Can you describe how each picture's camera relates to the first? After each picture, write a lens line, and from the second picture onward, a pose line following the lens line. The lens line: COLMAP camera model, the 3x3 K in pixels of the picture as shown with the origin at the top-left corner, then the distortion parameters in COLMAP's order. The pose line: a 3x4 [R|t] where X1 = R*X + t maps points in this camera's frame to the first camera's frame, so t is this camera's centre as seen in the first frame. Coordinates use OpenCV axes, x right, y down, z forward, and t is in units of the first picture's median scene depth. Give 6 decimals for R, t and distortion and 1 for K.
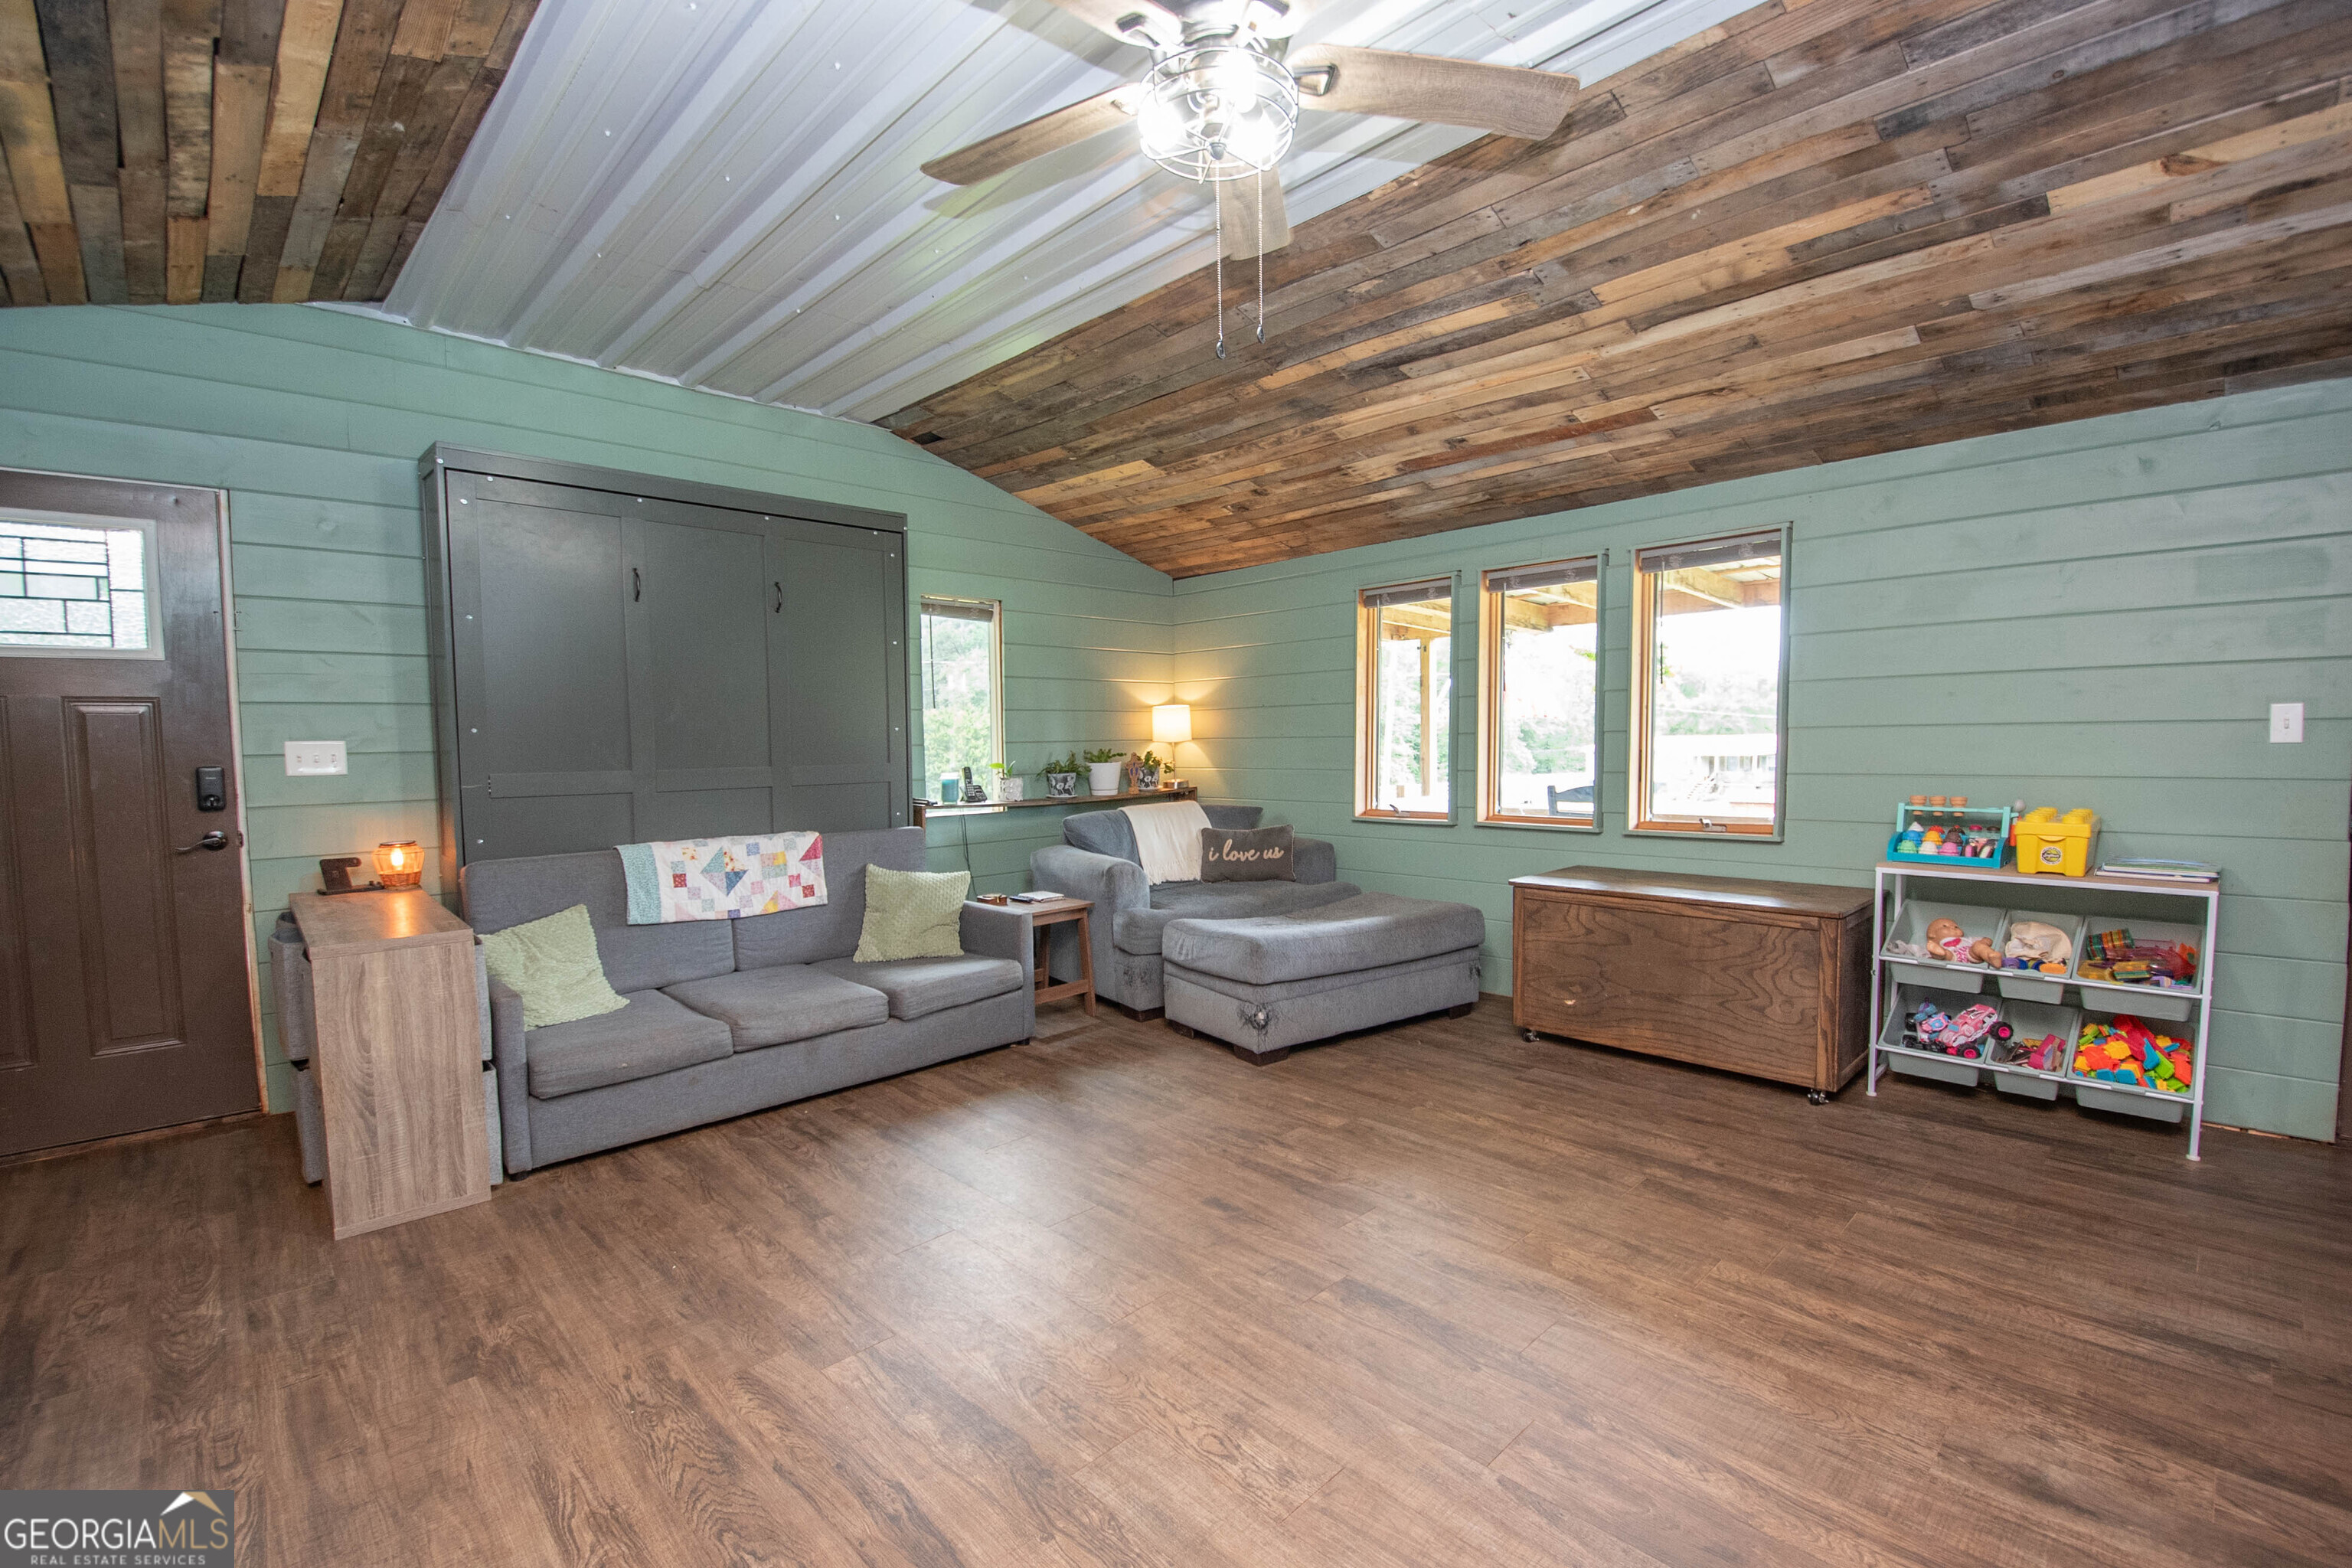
lens RADIAL K [[1024.2, 0, 1181.4], [0, 1024.2, 819.1], [0, 0, 1]] dist [0.013097, -0.021238]
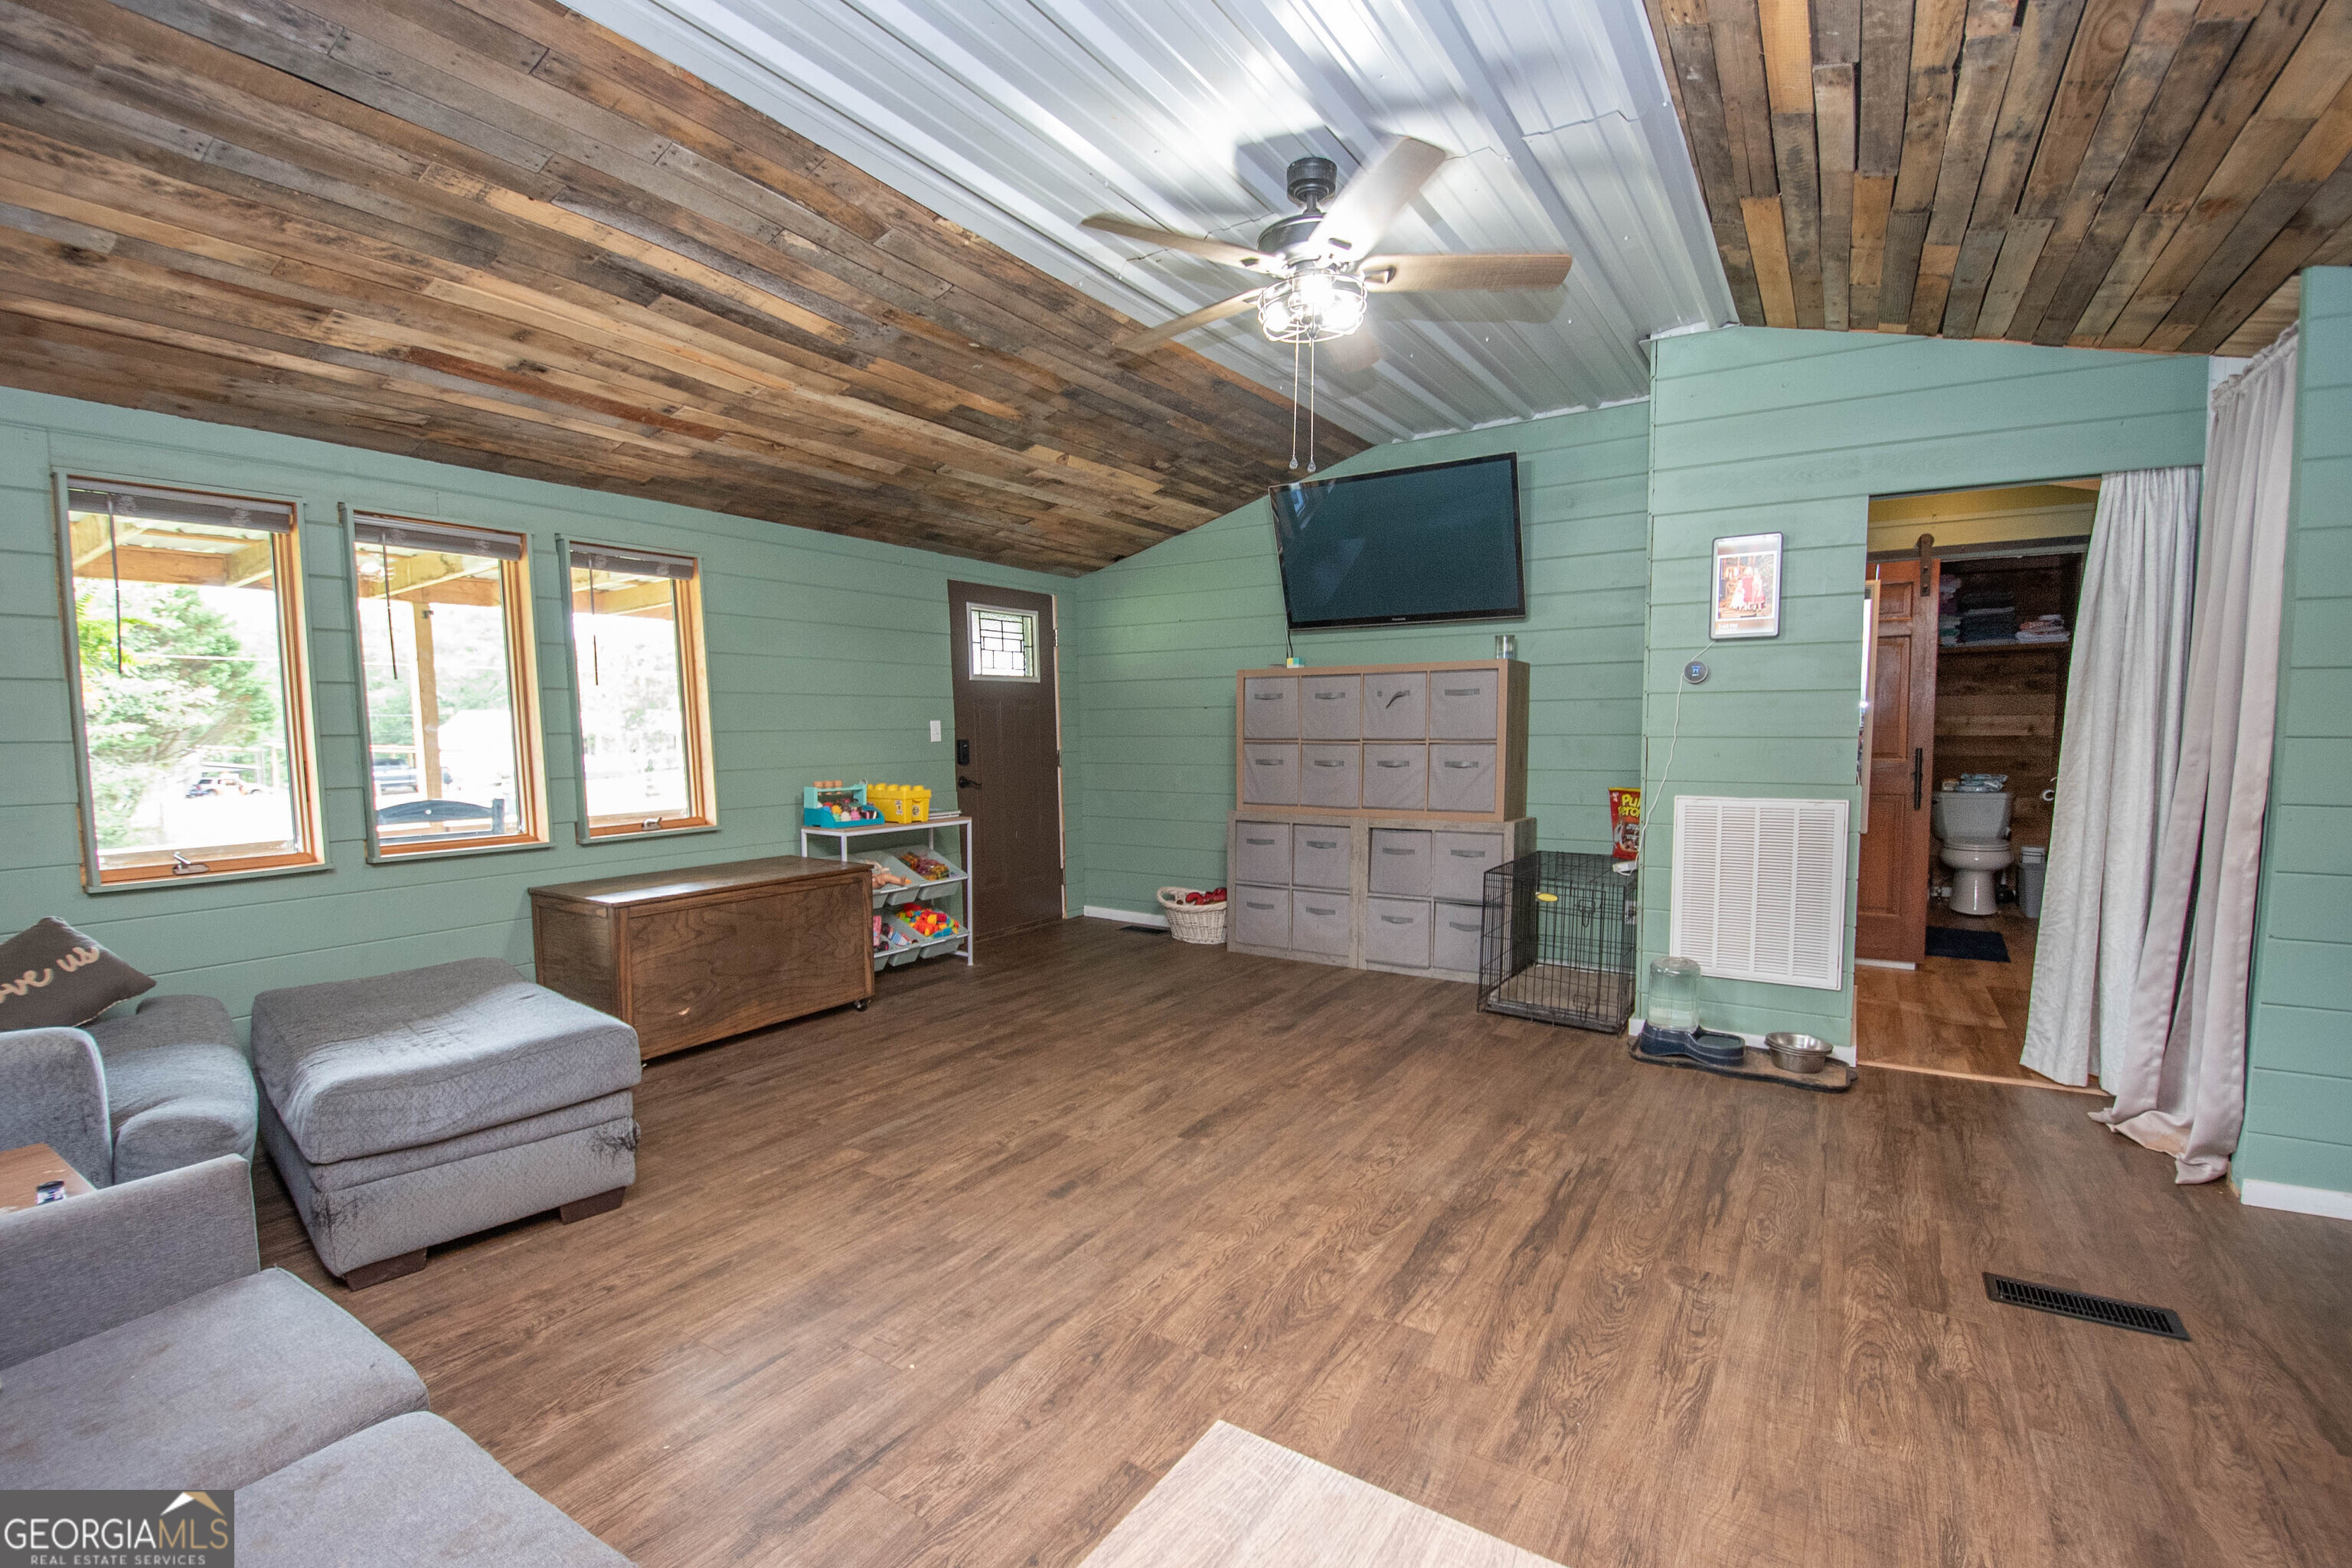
lens RADIAL K [[1024.2, 0, 1181.4], [0, 1024.2, 819.1], [0, 0, 1]] dist [0.013097, -0.021238]
pose [[-0.226350, -0.069692, 0.971550, -0.797573], [0.088515, 0.991838, 0.091769, -0.060138], [-0.970016, 0.106769, -0.218334, 0.896134]]
